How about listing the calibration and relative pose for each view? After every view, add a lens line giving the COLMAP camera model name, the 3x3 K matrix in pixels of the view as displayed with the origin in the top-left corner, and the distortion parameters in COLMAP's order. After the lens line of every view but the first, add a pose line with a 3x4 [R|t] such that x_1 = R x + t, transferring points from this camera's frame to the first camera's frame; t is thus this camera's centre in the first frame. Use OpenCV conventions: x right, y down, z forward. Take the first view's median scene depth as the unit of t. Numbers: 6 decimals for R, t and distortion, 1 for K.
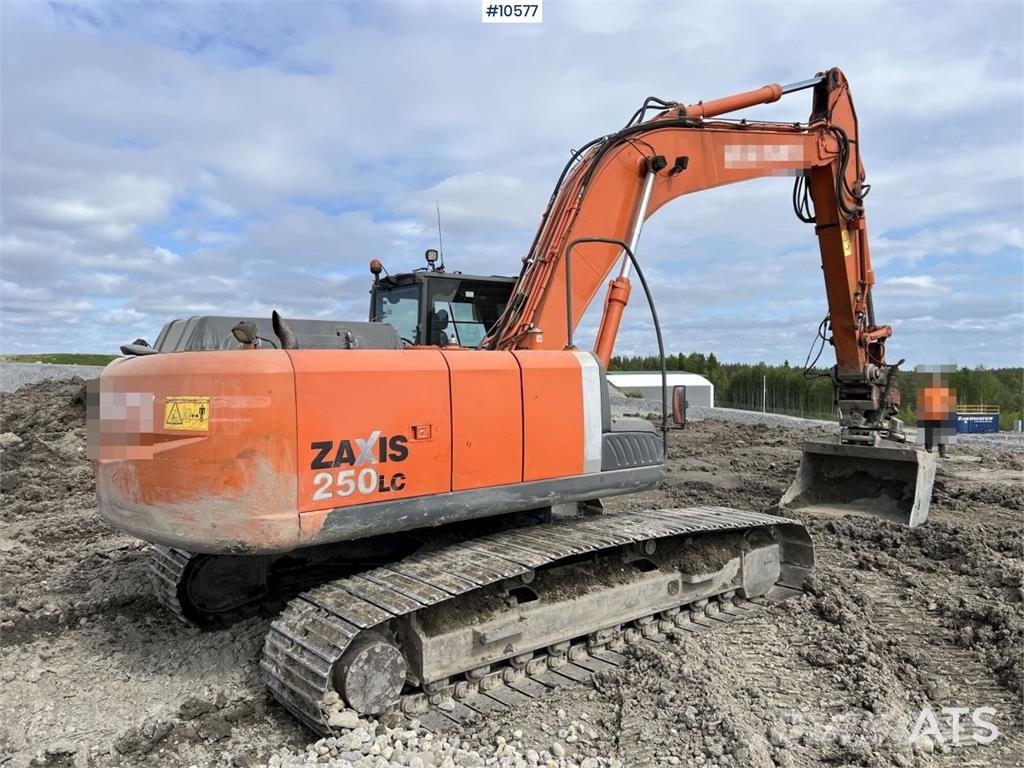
lens RADIAL K [[772.3, 0, 506.3], [0, 772.3, 385.1], [0, 0, 1]] dist [0.077523, -0.115671]
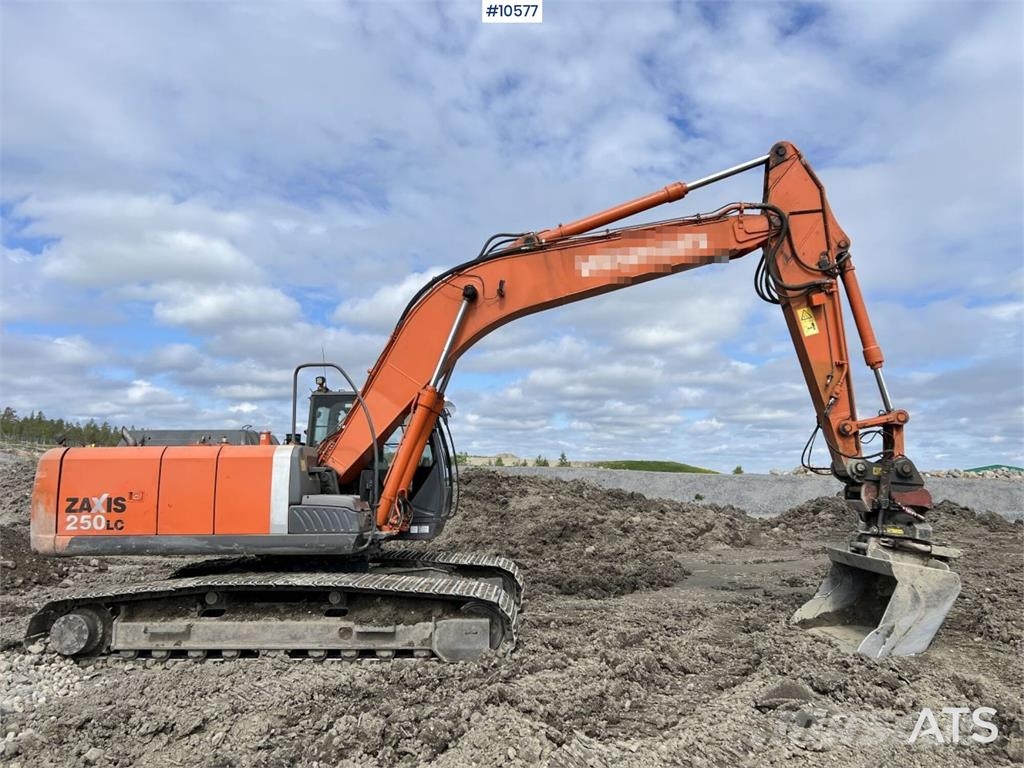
lens RADIAL K [[782.3, 0, 515.6], [0, 782.3, 382.5], [0, 0, 1]] dist [0.060758, -0.069513]
pose [[0.763028, -0.071133, -0.642439, 1.653778], [-0.018500, 0.991115, -0.131712, 0.028575], [0.646100, 0.112386, 0.754933, 0.222251]]
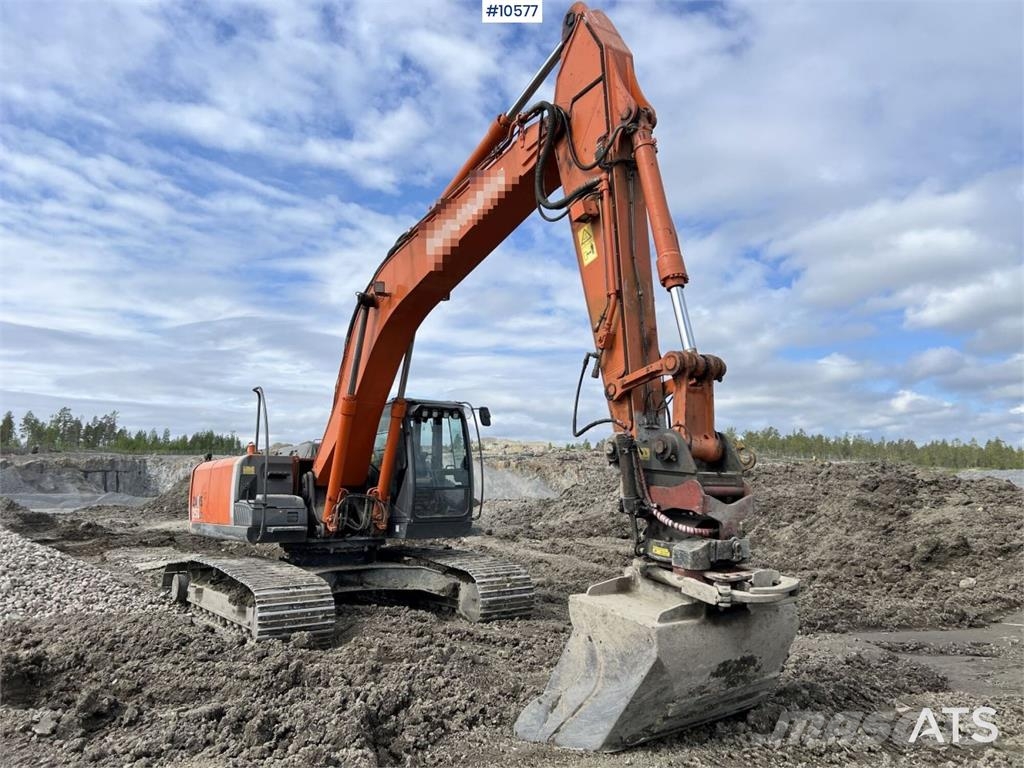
lens RADIAL K [[782.3, 0, 515.6], [0, 782.3, 382.5], [0, 0, 1]] dist [0.060758, -0.069513]
pose [[-0.060796, -0.130400, -0.989596, 2.300616], [-0.012304, 0.991452, -0.129889, 0.019095], [0.998074, 0.004279, -0.061881, 2.145445]]
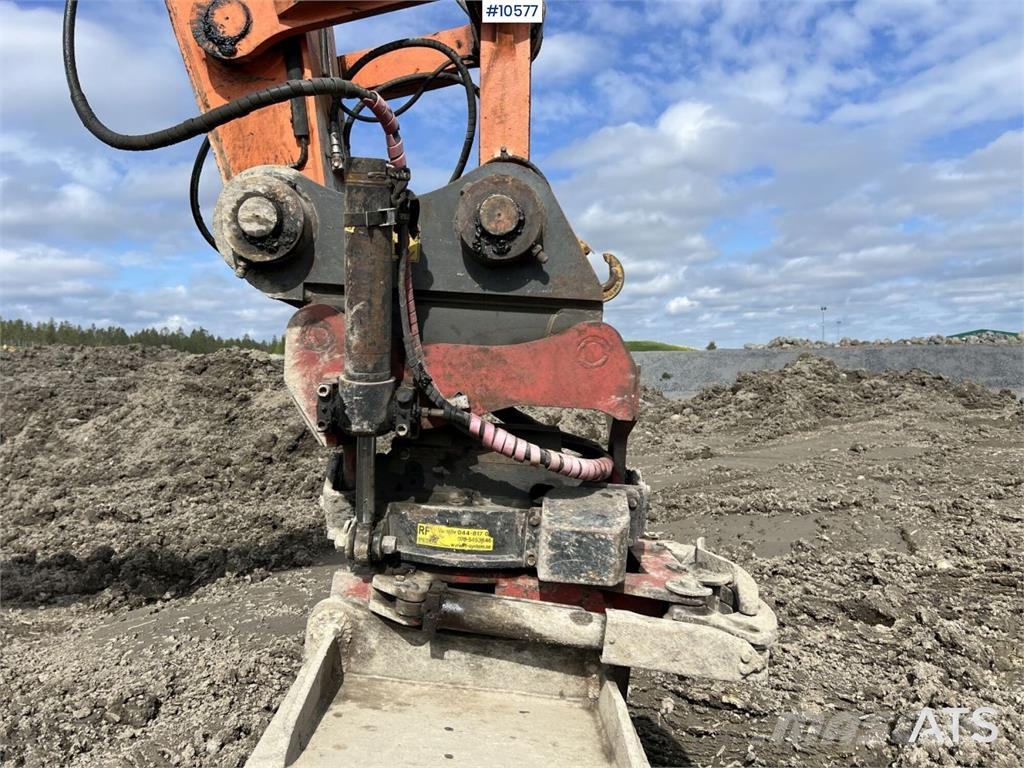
lens RADIAL K [[773.5, 0, 514.7], [0, 773.5, 387.8], [0, 0, 1]] dist [0.043601, -0.005229]
pose [[0.767145, -0.001103, -0.641473, 1.362939], [0.018814, 0.999607, 0.020781, 0.036512], [0.641198, -0.028010, 0.766864, 2.031514]]
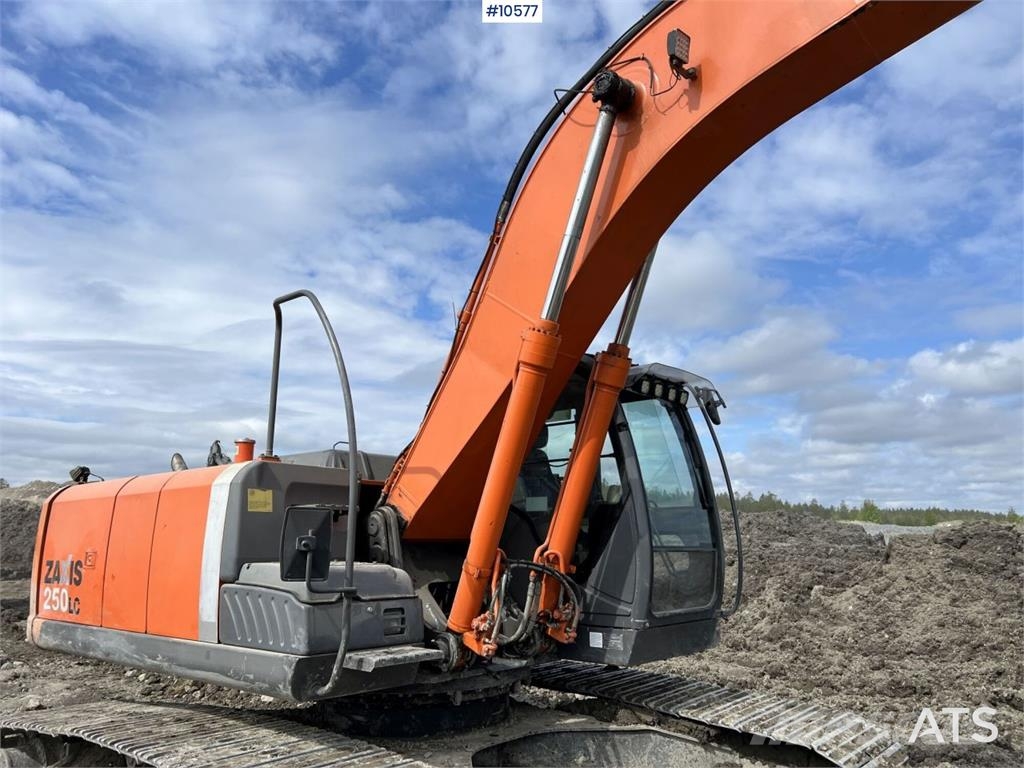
lens RADIAL K [[764.7, 0, 506.3], [0, 764.7, 379.1], [0, 0, 1]] dist [0.052252, -0.059872]
pose [[0.179385, -0.192156, -0.964830, 1.046542], [-0.022521, 0.979680, -0.199300, 0.018728], [0.983521, 0.057480, 0.171412, 1.382488]]
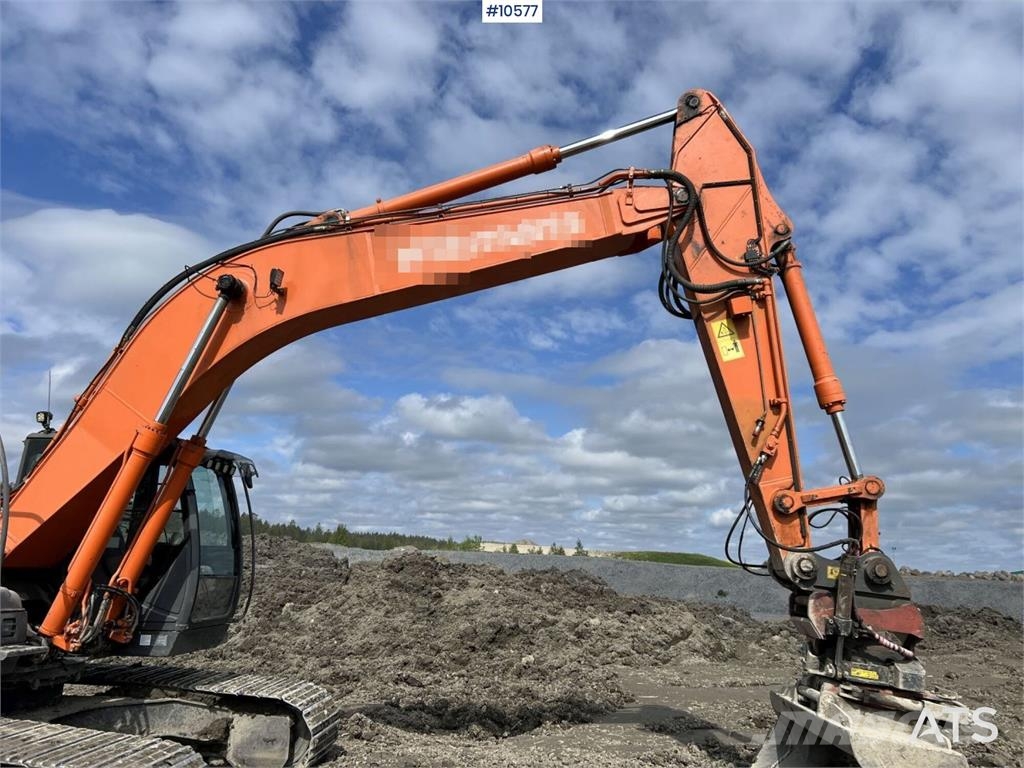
lens RADIAL K [[776.7, 0, 507.9], [0, 776.7, 385.3], [0, 0, 1]] dist [0.056329, -0.063941]
pose [[0.732231, -0.124880, -0.669510, 1.545593], [-0.048390, 0.971021, -0.234042, -0.001030], [0.679335, 0.203771, 0.704969, 1.034654]]
